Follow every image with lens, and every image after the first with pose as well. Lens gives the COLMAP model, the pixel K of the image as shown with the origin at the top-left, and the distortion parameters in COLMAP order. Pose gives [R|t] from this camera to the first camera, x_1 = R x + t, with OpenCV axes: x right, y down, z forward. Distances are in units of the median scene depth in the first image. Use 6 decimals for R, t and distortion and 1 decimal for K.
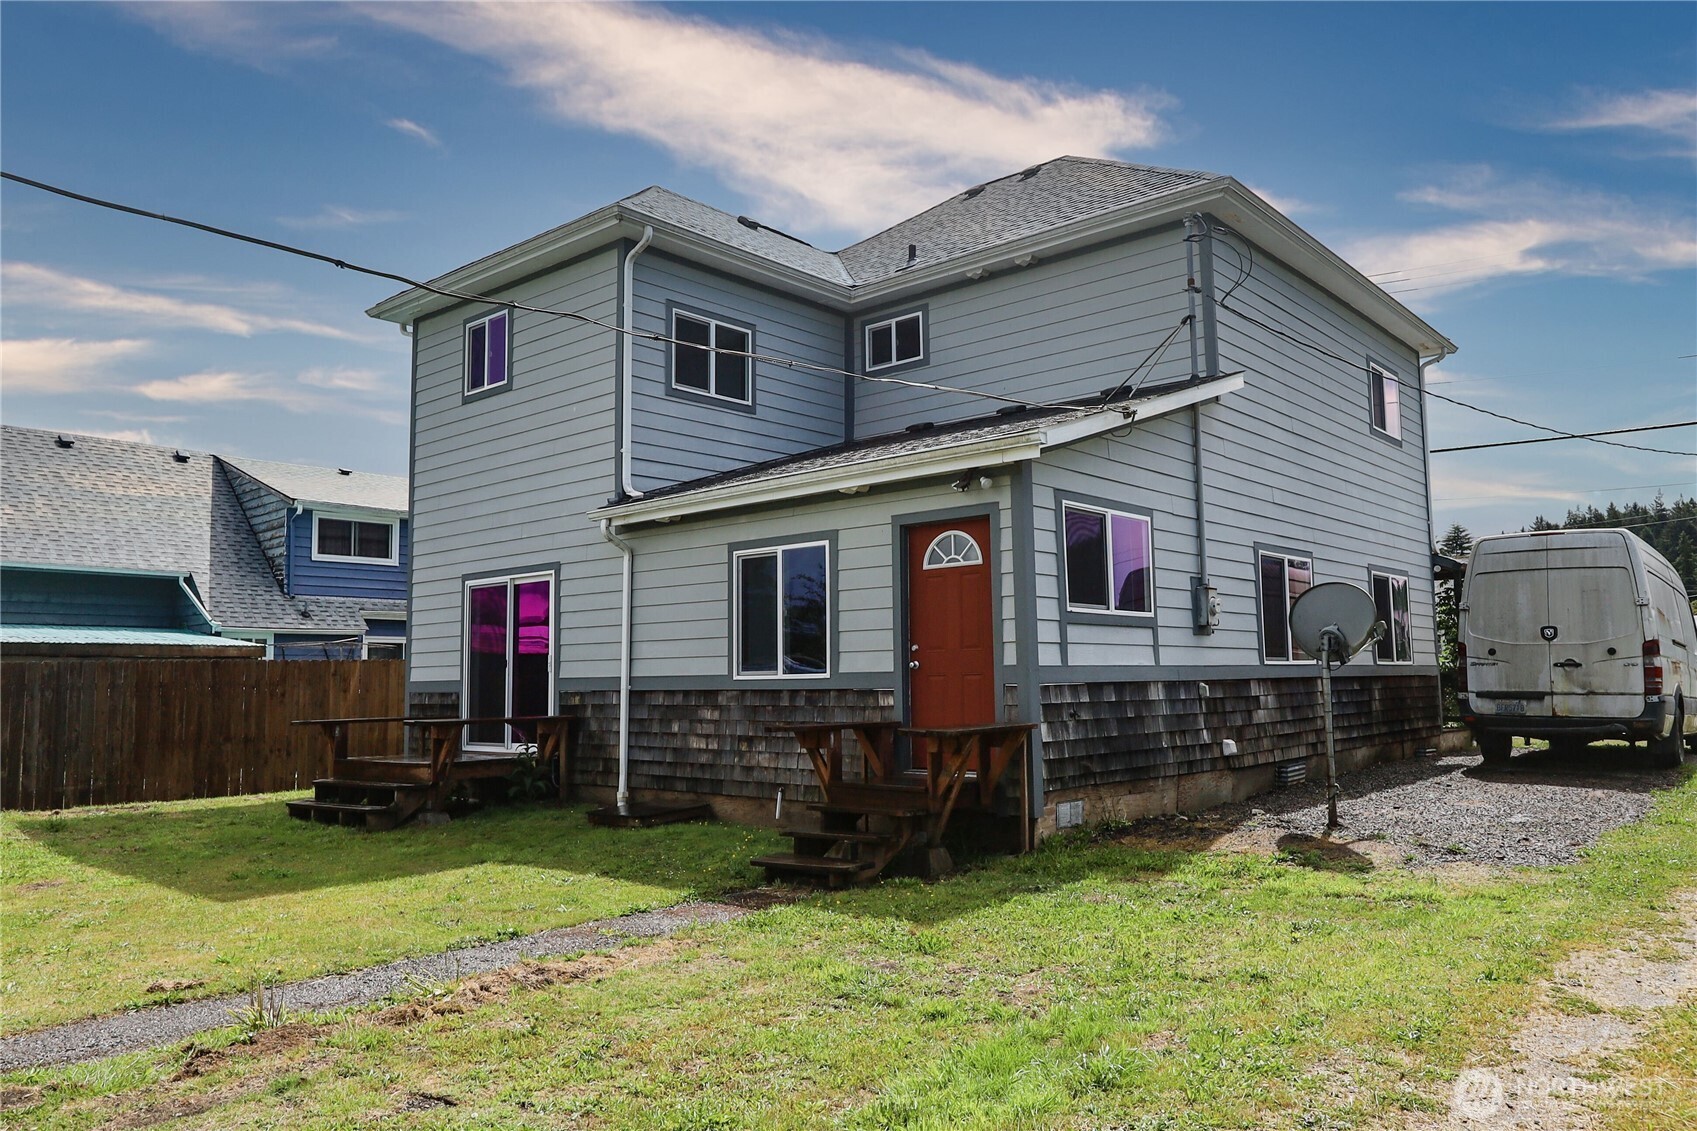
lens RADIAL K [[1198.1, 0, 843.4], [0, 1198.1, 564.6], [0, 0, 1]] dist [-0.002402, 0.001172]
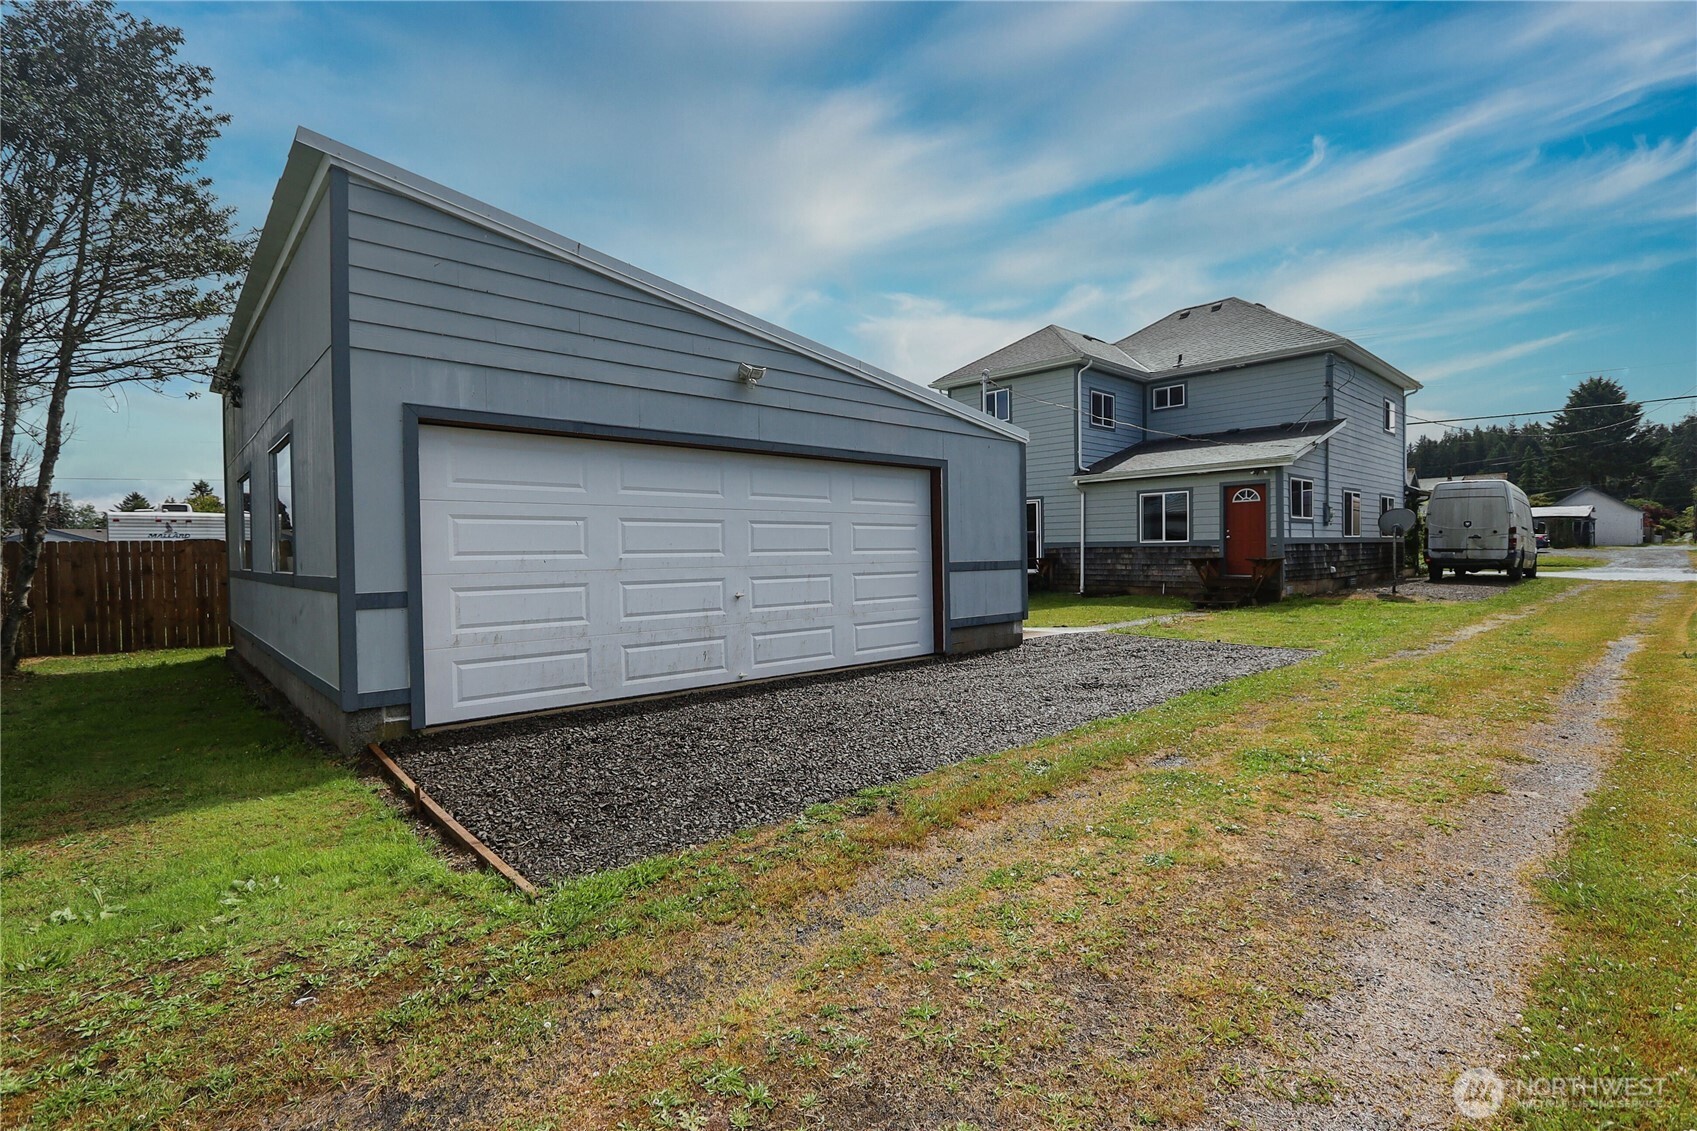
lens RADIAL K [[780.1, 0, 855.2], [0, 780.1, 564.9], [0, 0, 1]] dist [-0.005798, -0.000241]
pose [[0.995255, 0.003401, -0.097238, -0.506558], [0.008112, 0.993010, 0.117755, -0.058152], [0.096959, -0.117985, 0.988270, -0.705163]]
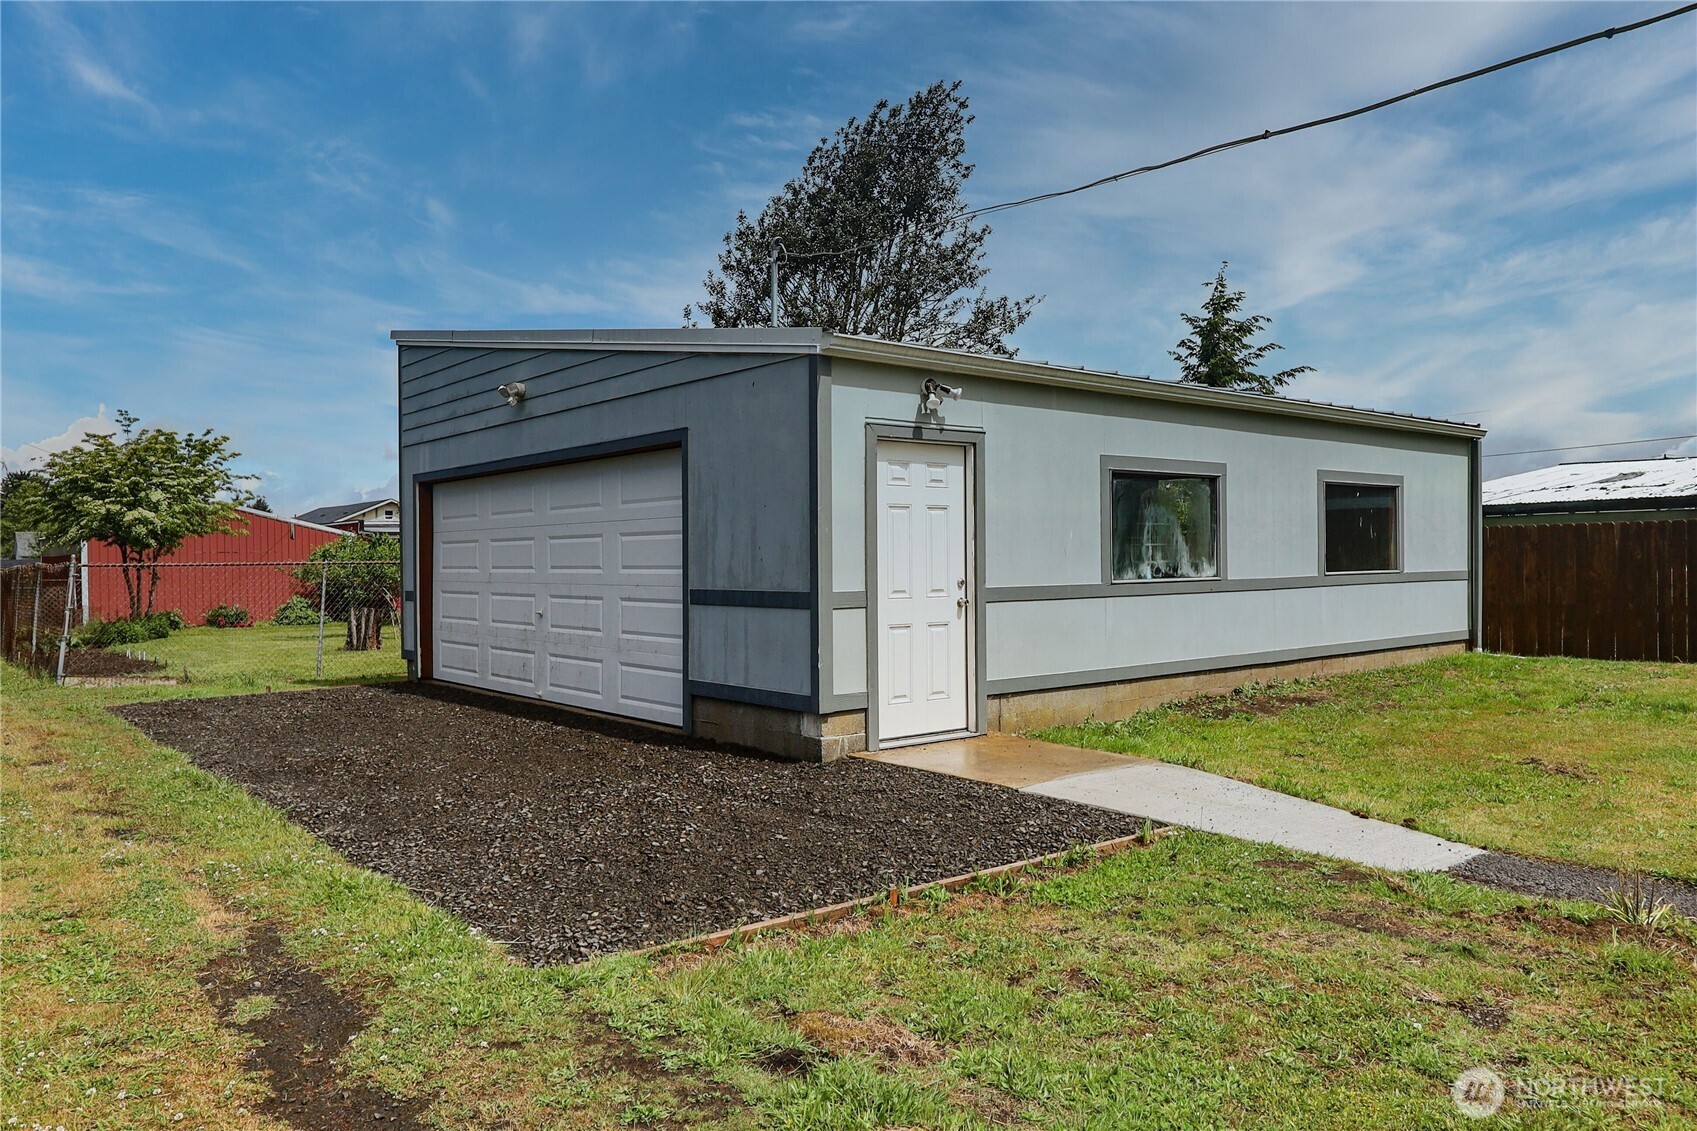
lens RADIAL K [[1198.1, 0, 845.5], [0, 1198.1, 561.6], [0, 0, 1]] dist [-0.002402, 0.001172]
pose [[-0.157061, 0.025181, -0.987268, 0.821055], [0.119395, 0.992827, 0.006329, 0.083303], [0.980345, -0.116881, -0.158941, 1.073717]]
